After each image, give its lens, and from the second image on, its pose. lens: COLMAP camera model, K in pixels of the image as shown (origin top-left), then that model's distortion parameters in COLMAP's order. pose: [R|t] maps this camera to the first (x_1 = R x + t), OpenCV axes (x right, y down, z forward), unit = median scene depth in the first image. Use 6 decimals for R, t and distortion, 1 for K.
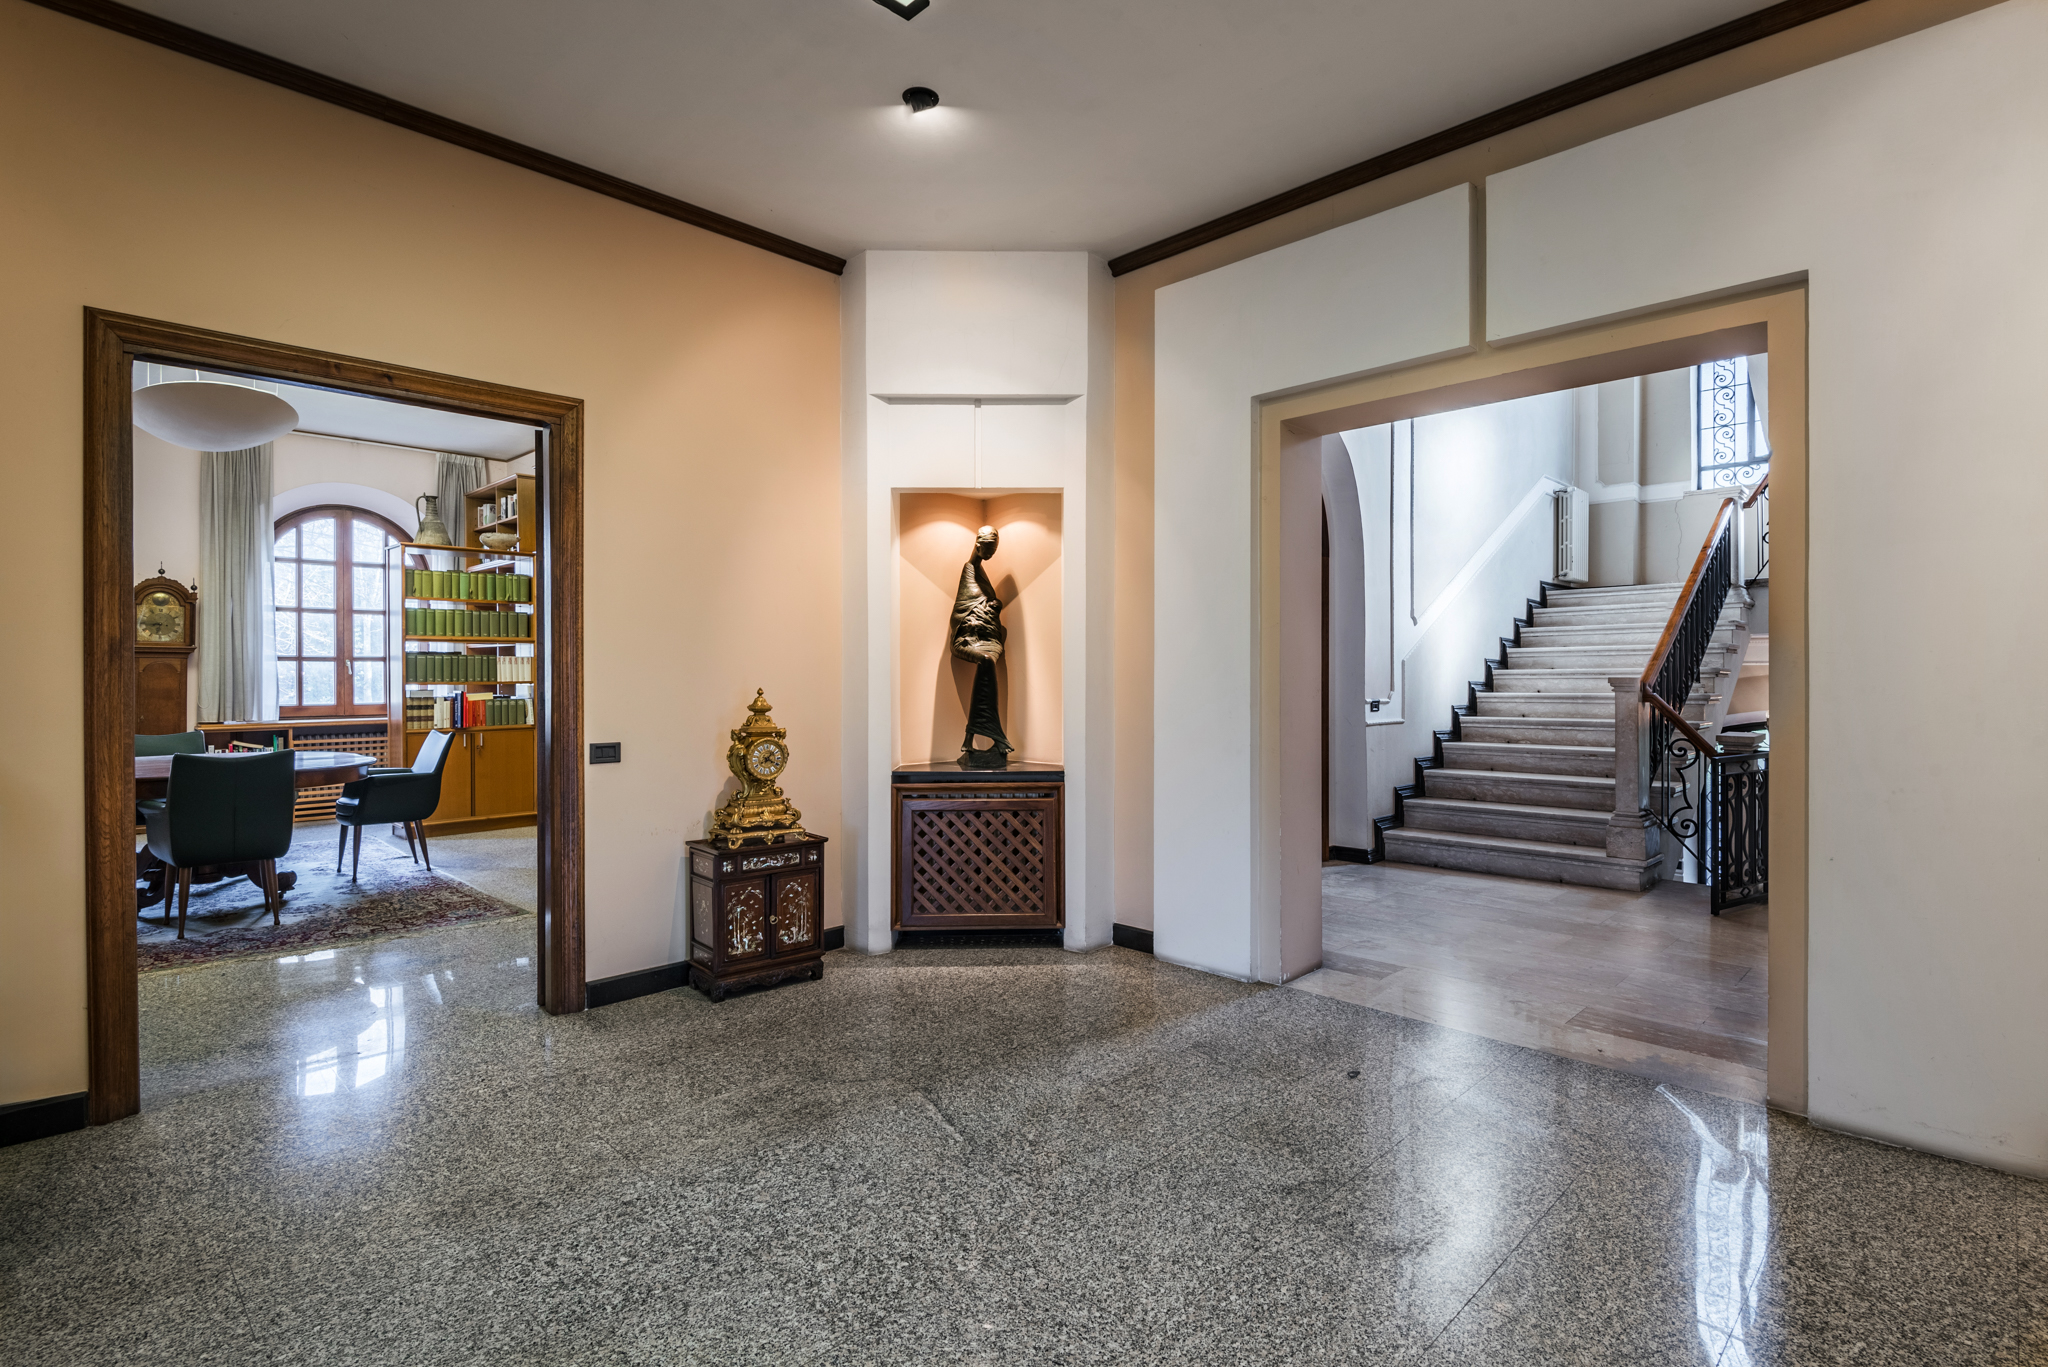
lens RADIAL K [[974.5, 0, 1020.5], [0, 974.5, 678.6], [0, 0, 1]] dist [0.002959, -0.000964]
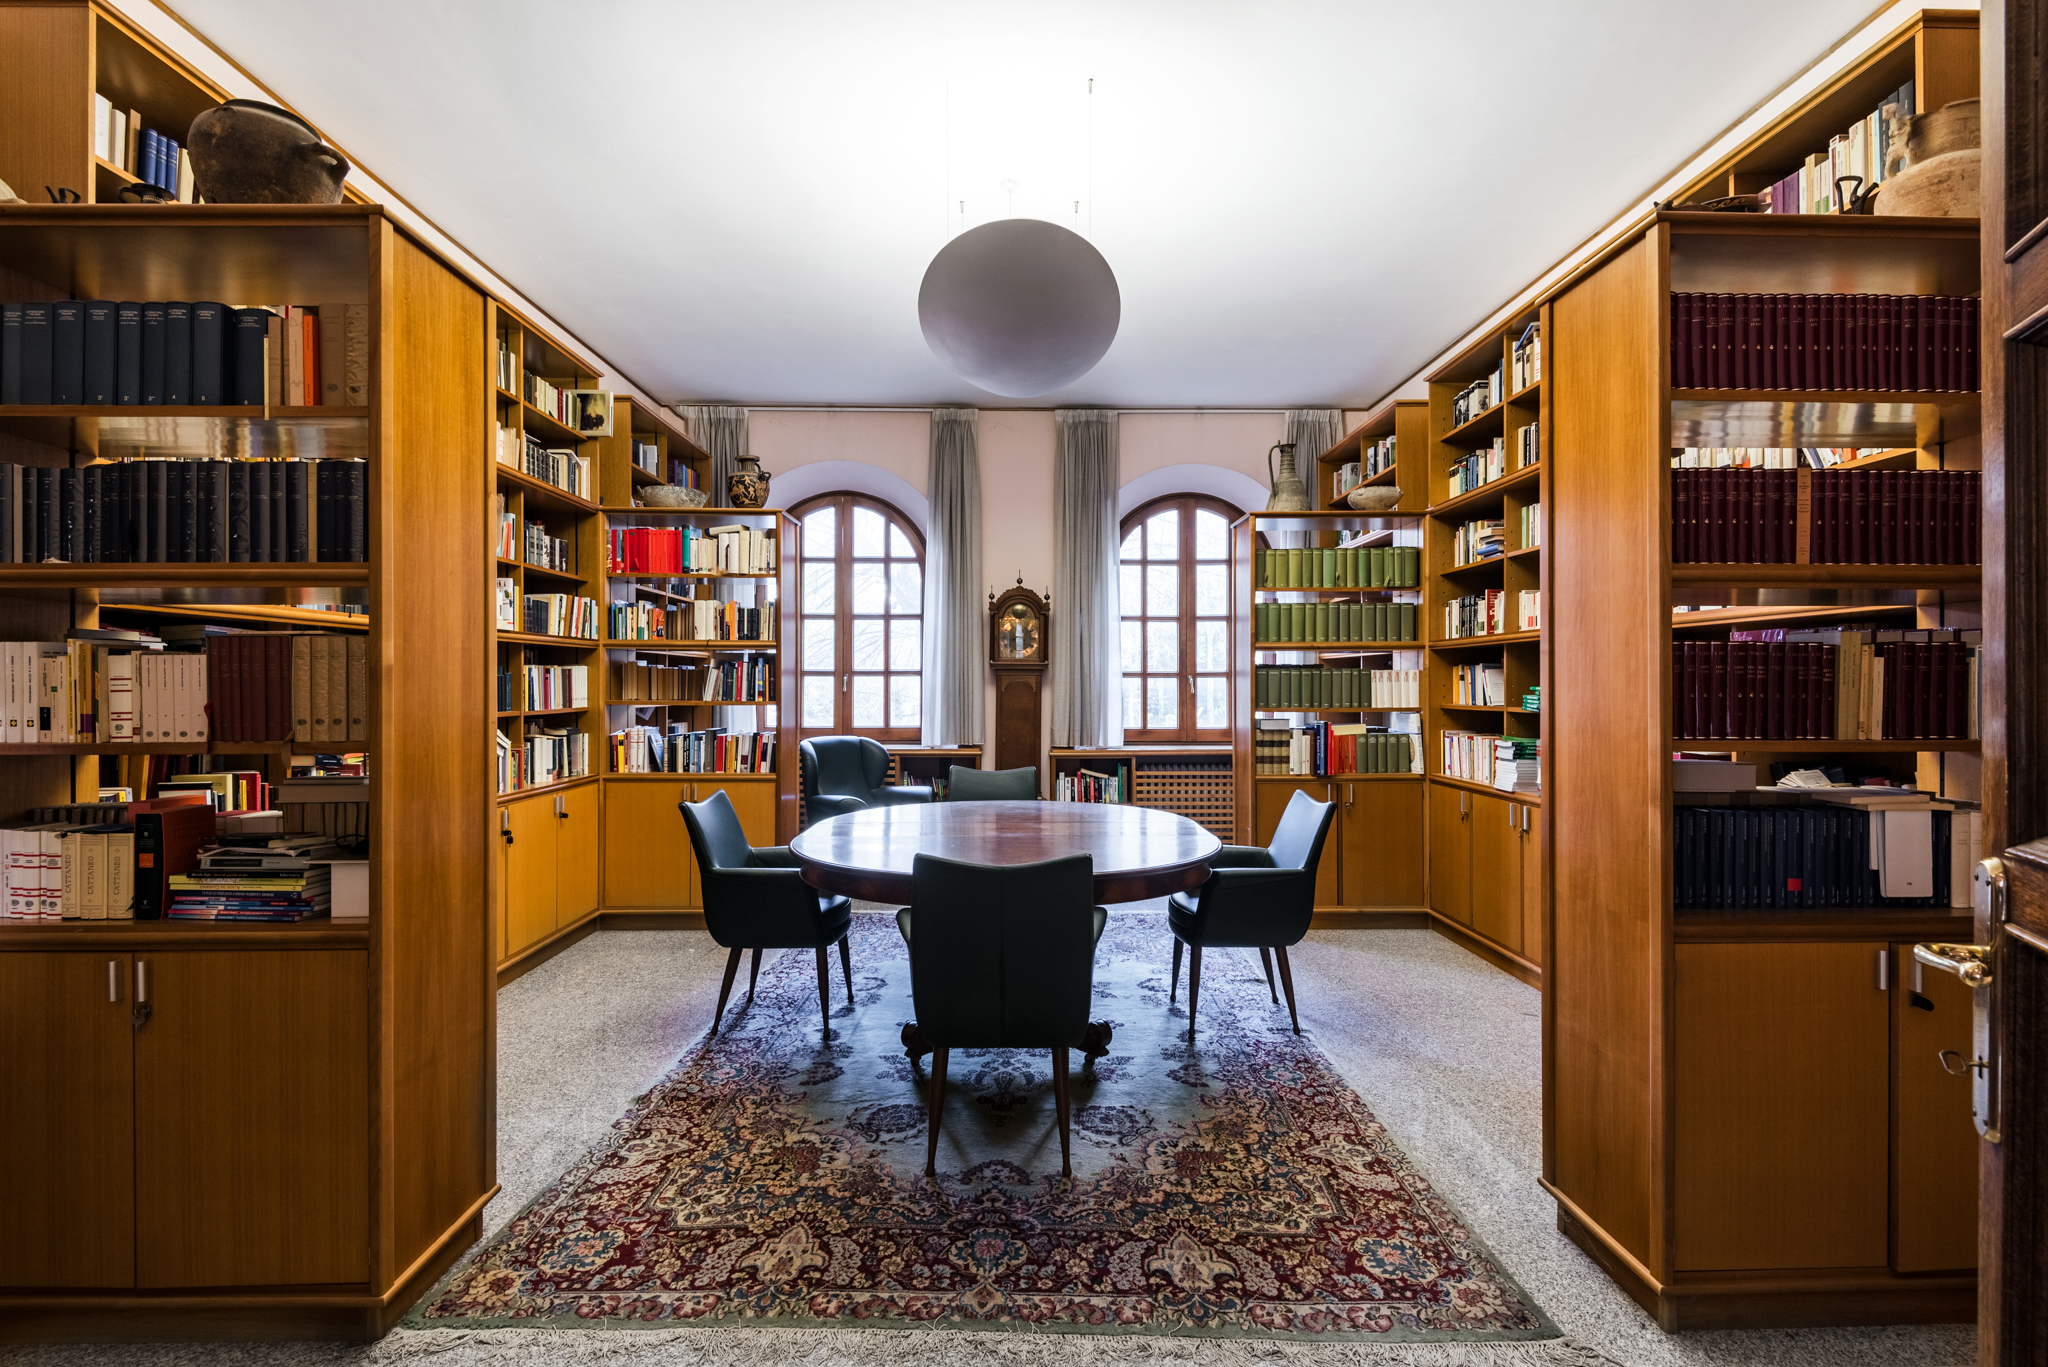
lens RADIAL K [[974.5, 0, 1020.5], [0, 974.5, 678.6], [0, 0, 1]] dist [0.002959, -0.000964]
pose [[0.709314, -0.002997, -0.704886, -0.208134], [-0.003683, 0.999962, -0.007958, -0.009899], [0.704883, 0.008240, 0.709276, 0.311370]]
